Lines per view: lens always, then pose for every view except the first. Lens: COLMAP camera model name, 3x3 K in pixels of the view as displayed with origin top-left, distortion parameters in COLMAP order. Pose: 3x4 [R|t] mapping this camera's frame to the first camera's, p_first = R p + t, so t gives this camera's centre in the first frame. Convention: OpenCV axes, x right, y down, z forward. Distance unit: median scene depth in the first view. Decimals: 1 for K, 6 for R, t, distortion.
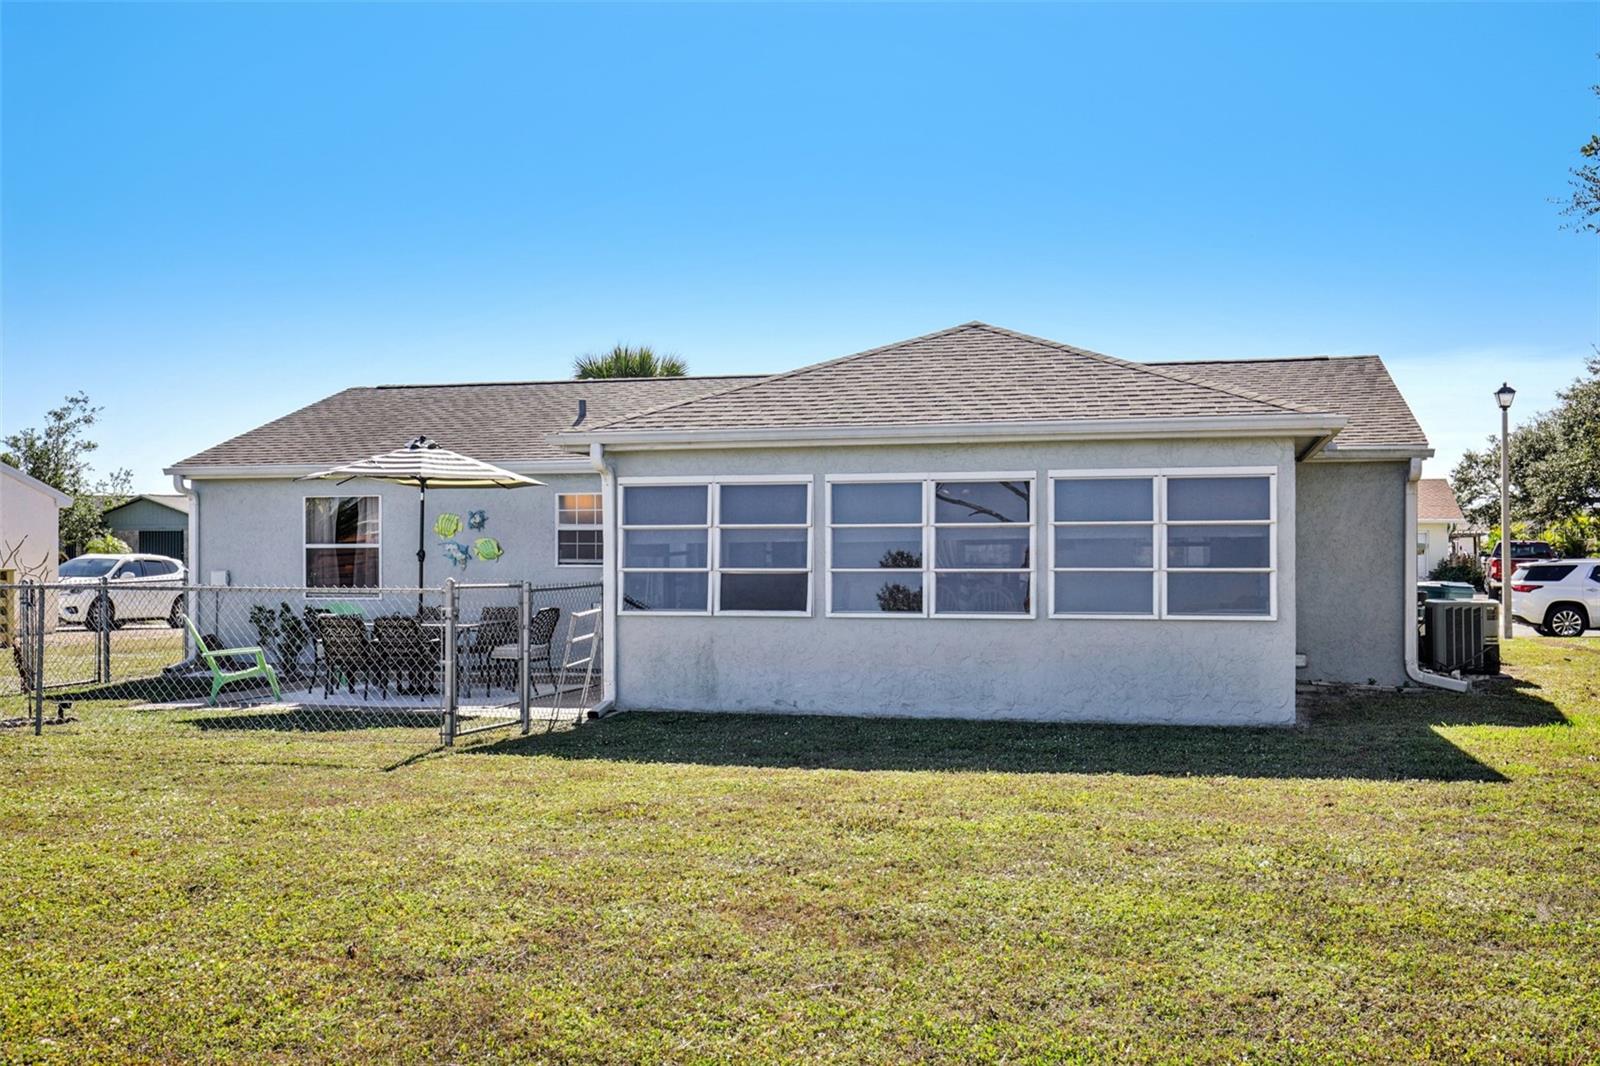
lens RADIAL K [[1522.4, 0, 804.2], [0, 1522.4, 542.3], [0, 0, 1]] dist [0.037778, 0.000000]
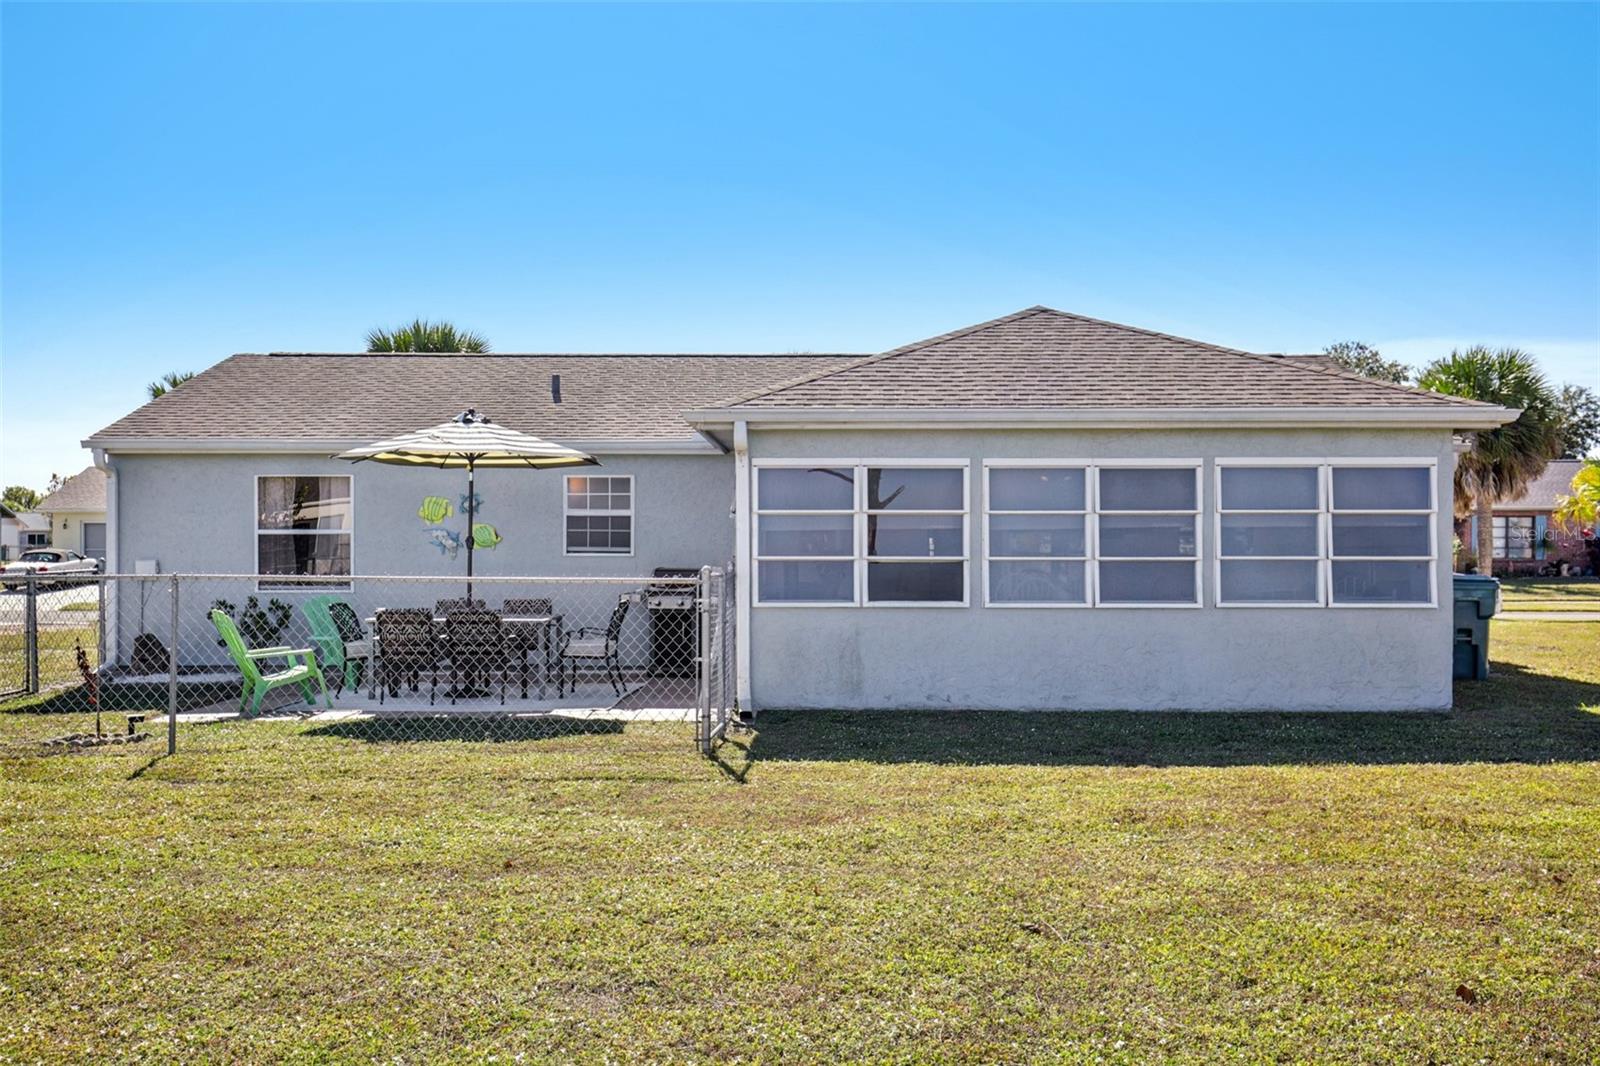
lens RADIAL K [[1522.4, 0, 791.9], [0, 1522.4, 533.3], [0, 0, 1]] dist [0.037778, 0.000000]
pose [[0.971003, 0.003767, 0.239038, -0.320941], [-0.004015, 0.999992, 0.000549, 0.002199], [-0.239034, -0.001493, 0.971010, 0.093563]]
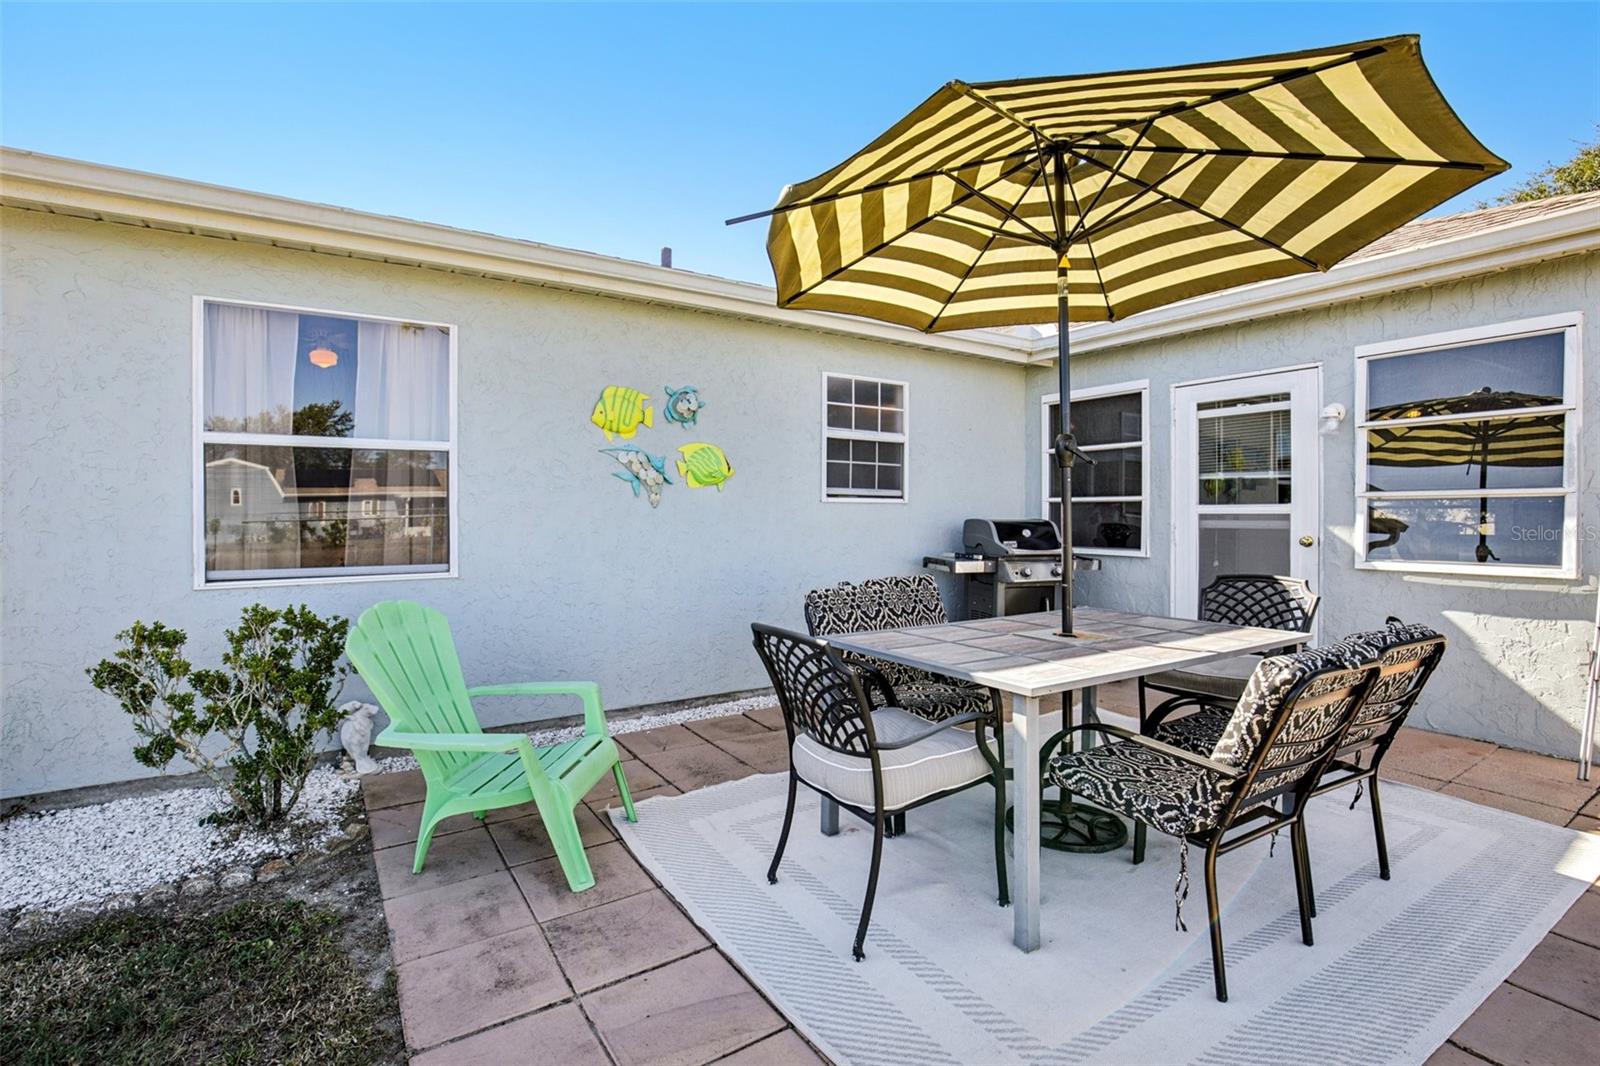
lens RADIAL K [[731.8, 0, 793.5], [0, 731.8, 522.8], [0, 0, 1]] dist [-0.032831, 0.004145]
pose [[0.670036, -0.008413, 0.742281, -0.482706], [-0.004381, 0.999874, 0.015287, 0.026065], [-0.742315, -0.013495, 0.669915, 1.060905]]
